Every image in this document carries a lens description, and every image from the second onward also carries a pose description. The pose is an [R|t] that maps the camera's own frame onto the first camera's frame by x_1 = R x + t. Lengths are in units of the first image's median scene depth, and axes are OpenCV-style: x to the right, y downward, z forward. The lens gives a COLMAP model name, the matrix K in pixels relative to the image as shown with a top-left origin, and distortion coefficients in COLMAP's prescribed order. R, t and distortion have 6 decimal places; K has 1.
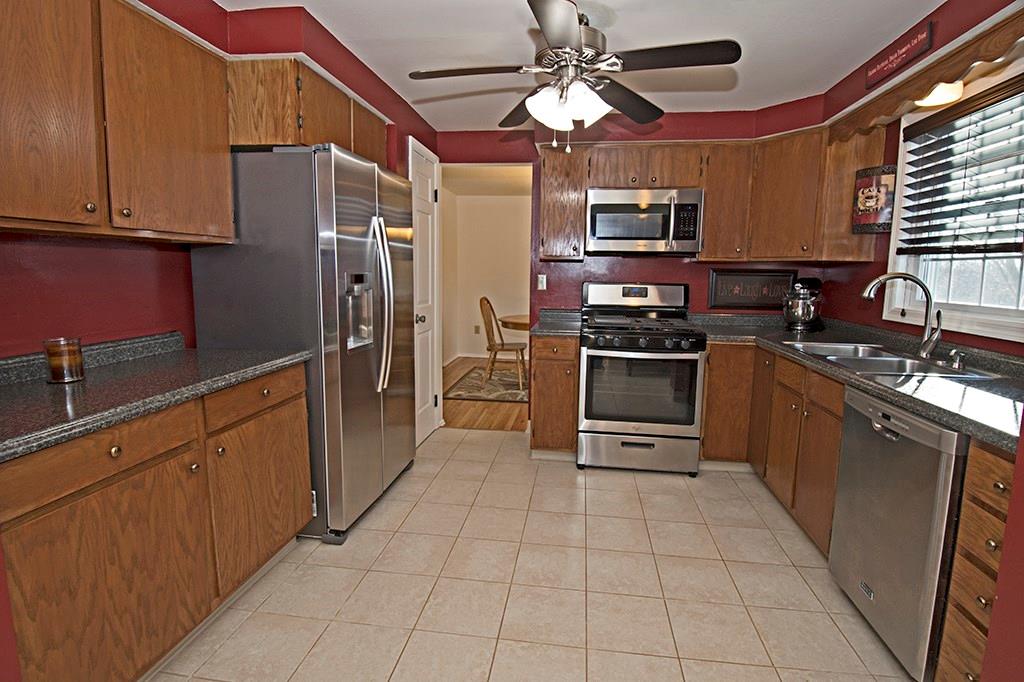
lens RADIAL K [[502.5, 0, 510.8], [0, 502.5, 326.2], [0, 0, 1]] dist [0.018395, -0.025826]
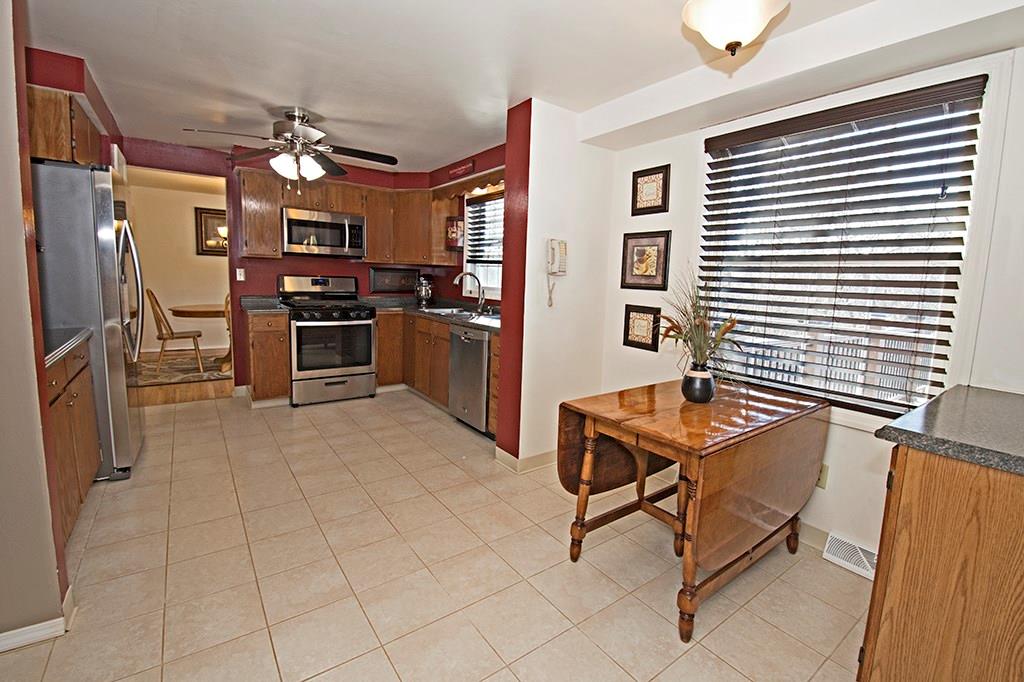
lens RADIAL K [[452.4, 0, 525.9], [0, 452.4, 329.0], [0, 0, 1]] dist [0.012583, -0.021048]
pose [[0.715263, -0.070065, 0.695334, -0.316729], [0.051418, 0.997541, 0.047625, 0.043200], [-0.696961, 0.001688, 0.717107, -0.430690]]
